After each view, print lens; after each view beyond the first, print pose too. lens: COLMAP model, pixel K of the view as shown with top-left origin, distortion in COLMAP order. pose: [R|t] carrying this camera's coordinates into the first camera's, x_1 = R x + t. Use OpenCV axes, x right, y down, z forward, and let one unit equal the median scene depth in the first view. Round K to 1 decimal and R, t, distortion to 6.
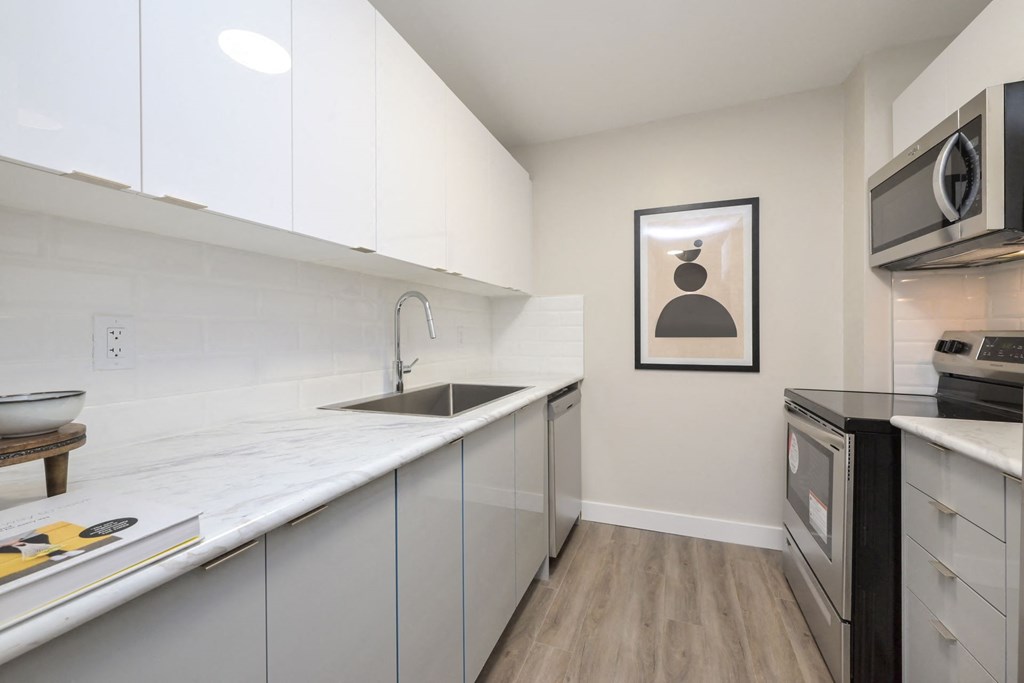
lens RADIAL K [[412.7, 0, 529.1], [0, 412.7, 338.4], [0, 0, 1]] dist [0.005165, 0.000481]
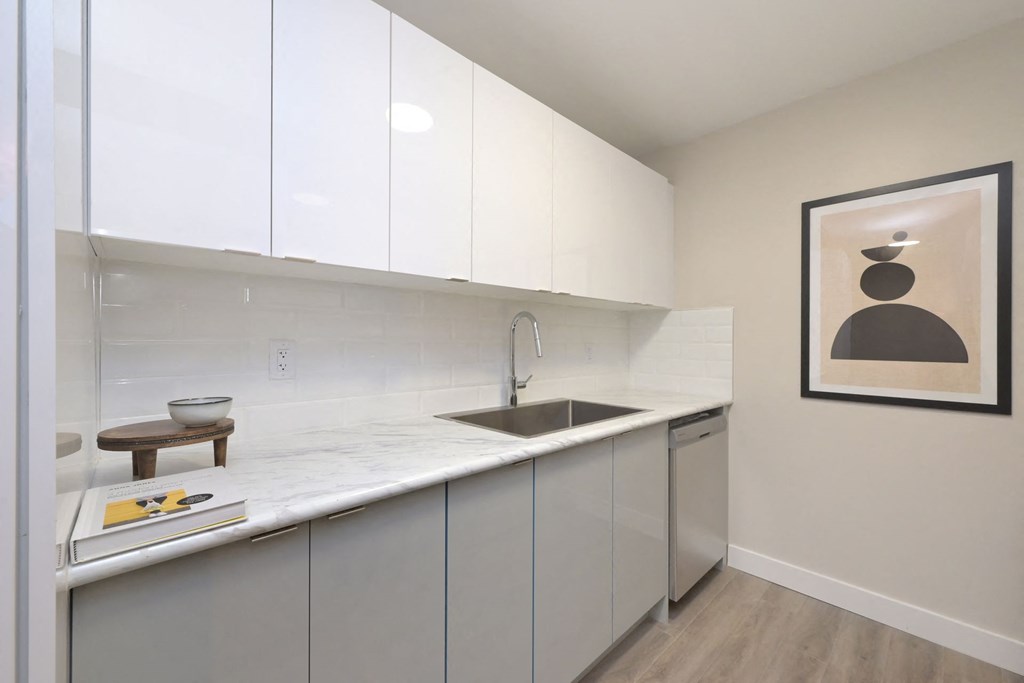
lens RADIAL K [[412.7, 0, 526.3], [0, 412.7, 343.3], [0, 0, 1]] dist [0.005165, 0.000481]
pose [[0.905341, 0.014964, -0.424422, 0.152763], [-0.018354, 0.999824, -0.003900, -0.025278], [0.424289, 0.011320, 0.905456, 0.039520]]
